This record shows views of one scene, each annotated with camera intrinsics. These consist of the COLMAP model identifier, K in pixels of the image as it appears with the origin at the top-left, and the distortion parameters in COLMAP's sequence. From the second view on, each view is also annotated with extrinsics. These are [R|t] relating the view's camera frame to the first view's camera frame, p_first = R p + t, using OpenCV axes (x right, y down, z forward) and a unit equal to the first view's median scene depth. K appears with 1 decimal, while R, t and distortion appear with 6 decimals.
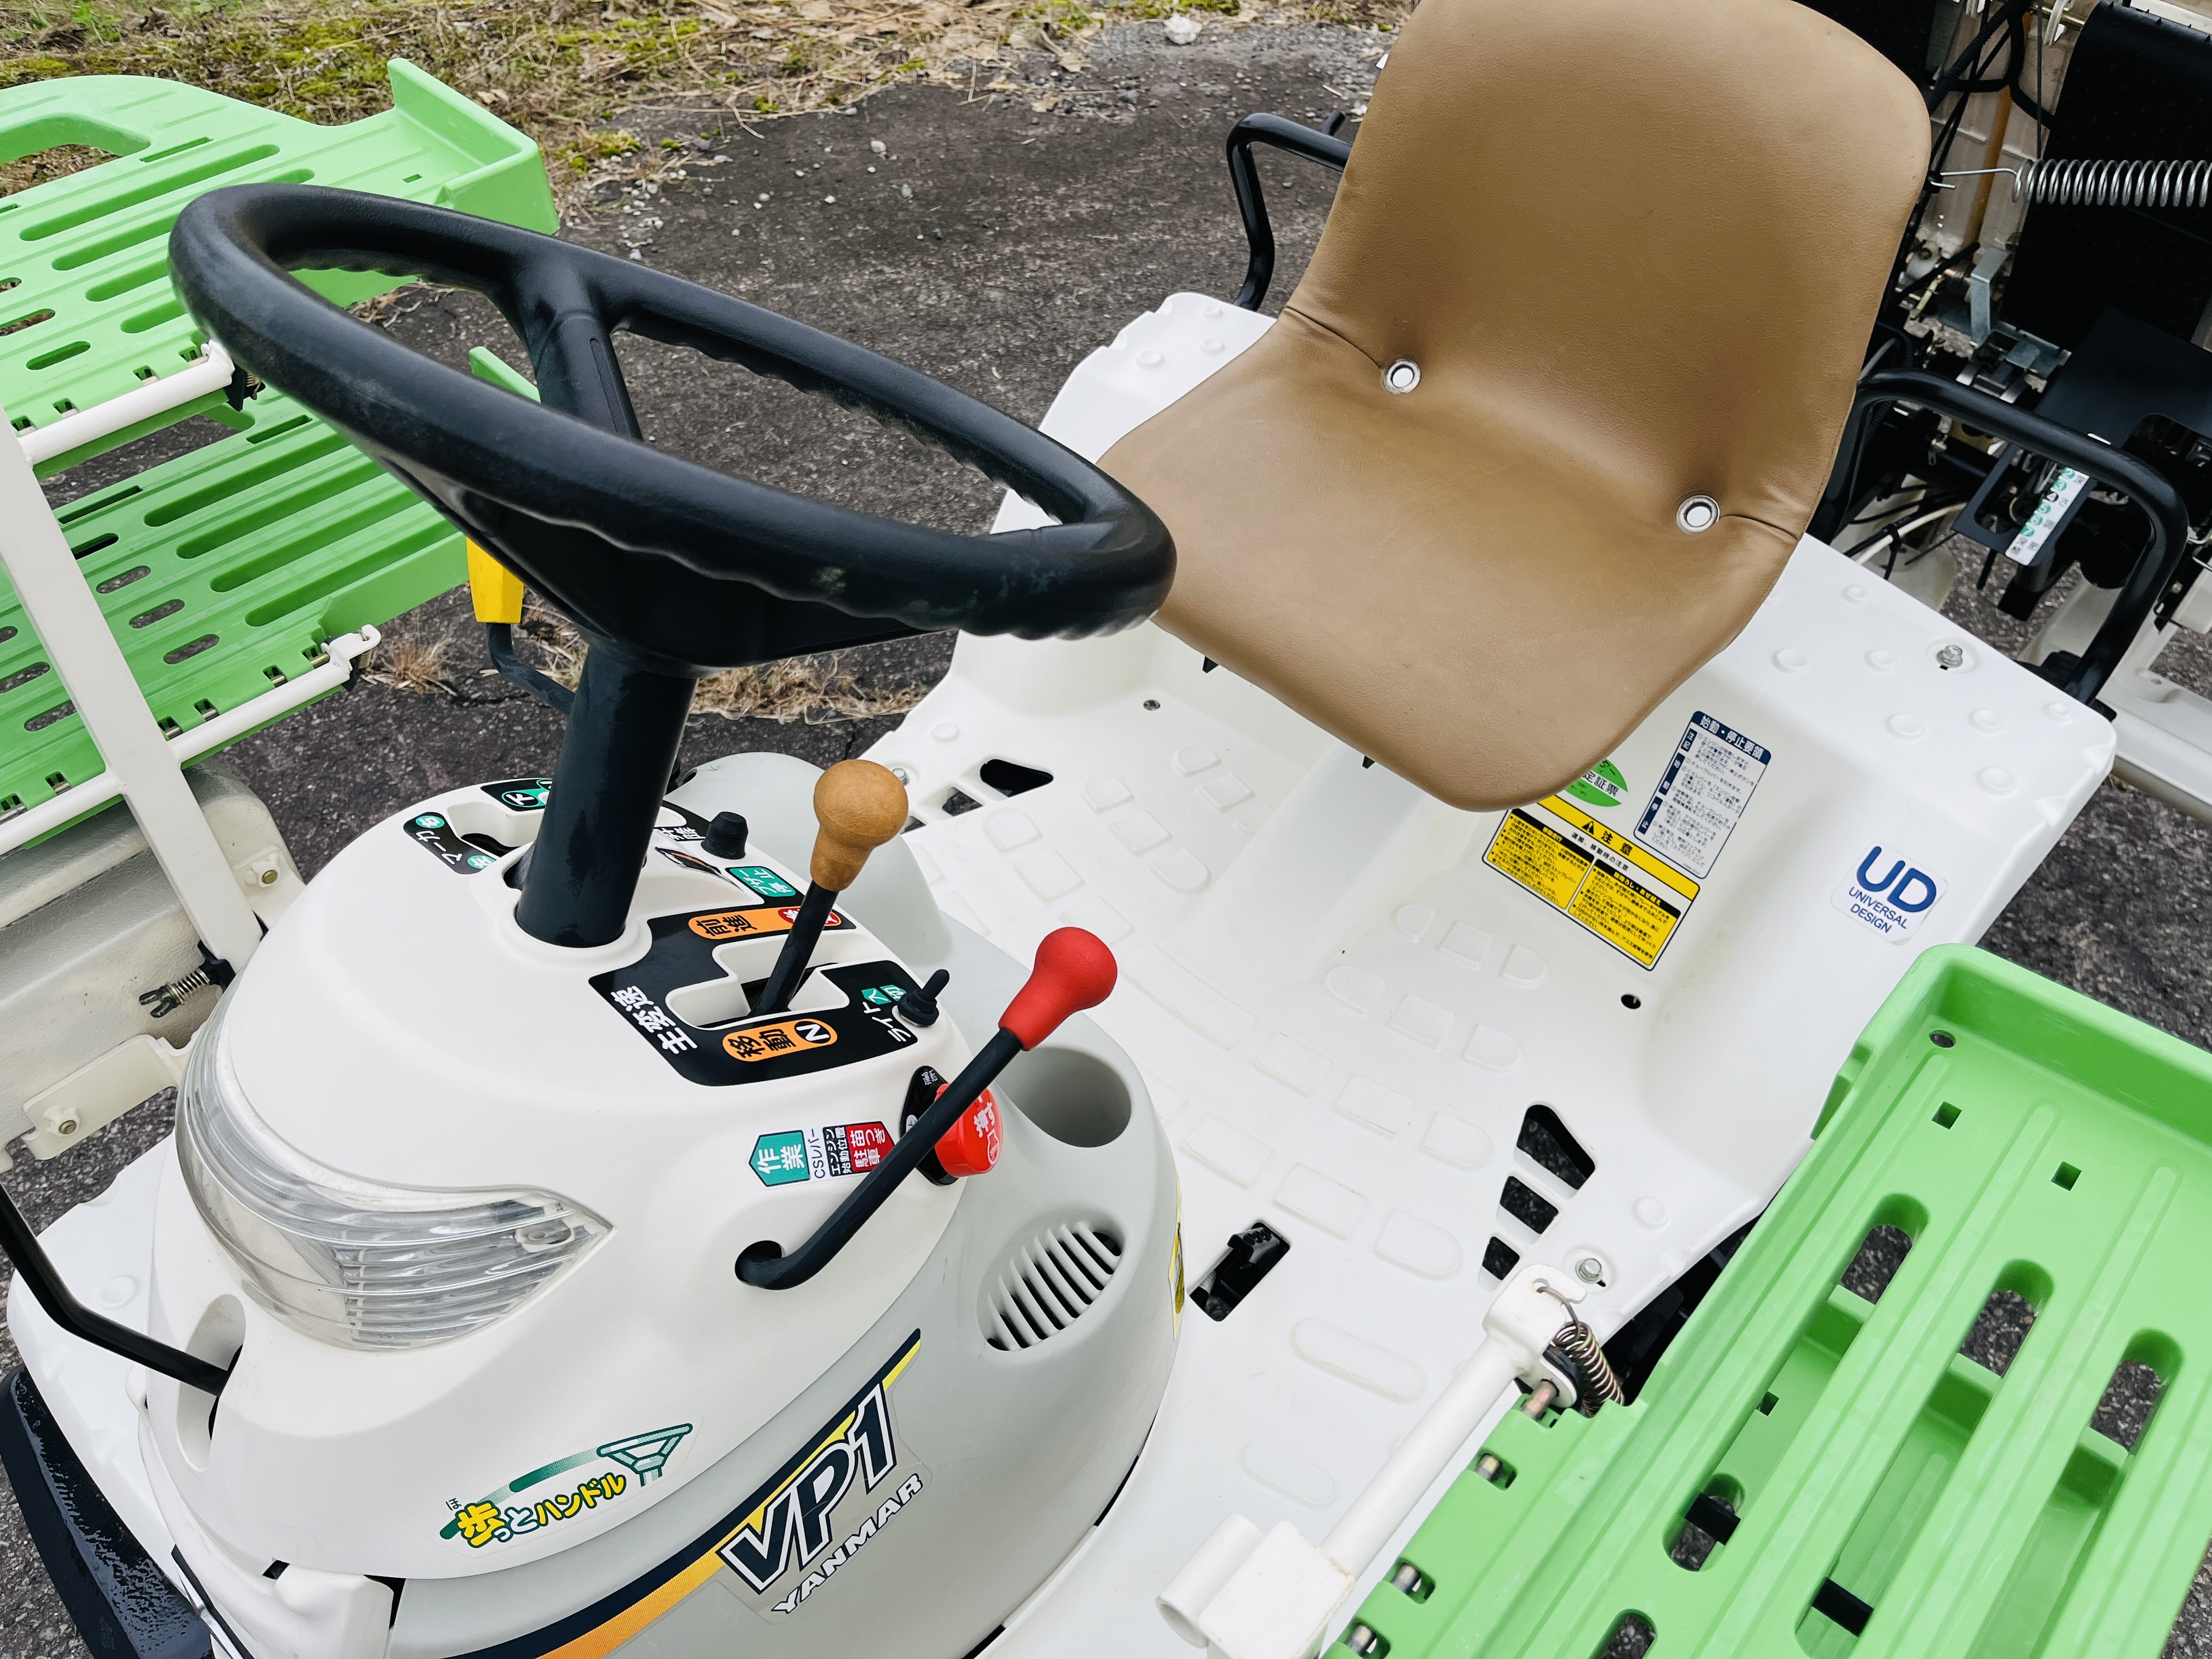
lens RADIAL K [[1651.7, 0, 1106.0], [0, 1651.7, 829.5], [0, 0, 1]] dist [0.004526, 0.001146]
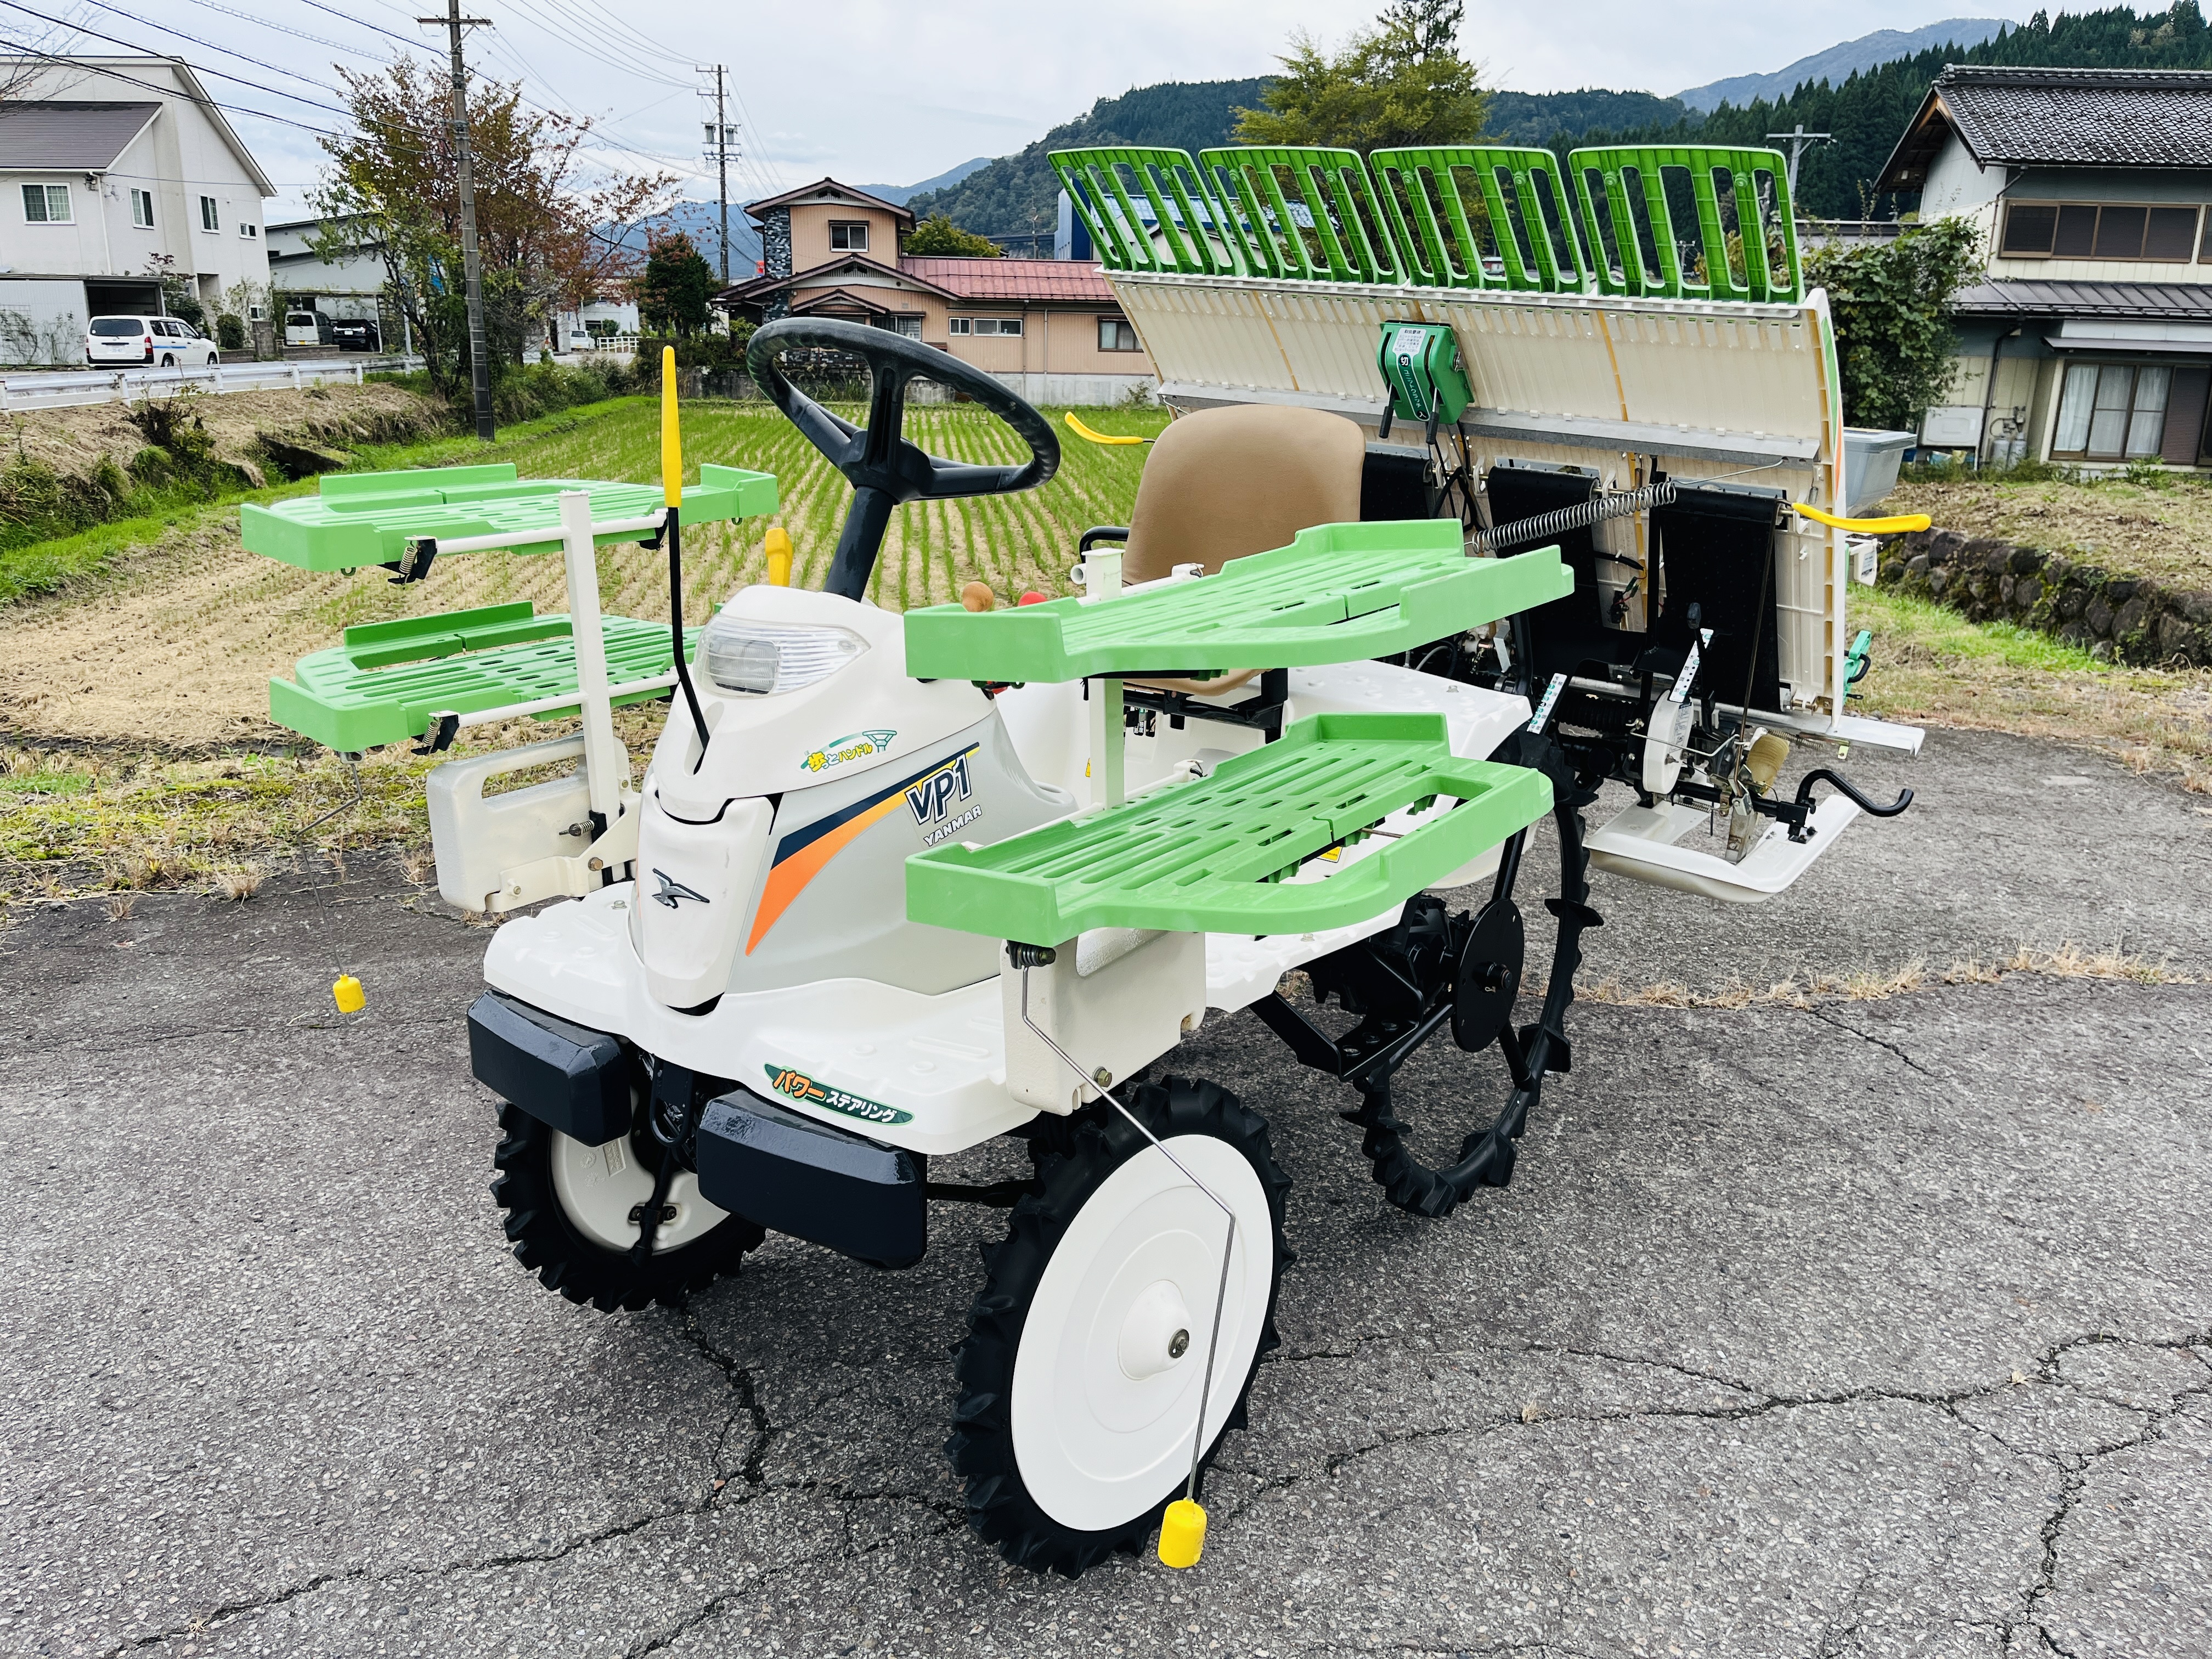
lens RADIAL K [[1651.7, 0, 1106.0], [0, 1651.7, 829.5], [0, 0, 1]] dist [0.004526, 0.001146]
pose [[0.995895, -0.058472, 0.069090, -0.105192], [0.085122, 0.864533, -0.495316, 1.709026], [-0.030769, 0.499164, 0.865961, -1.119135]]
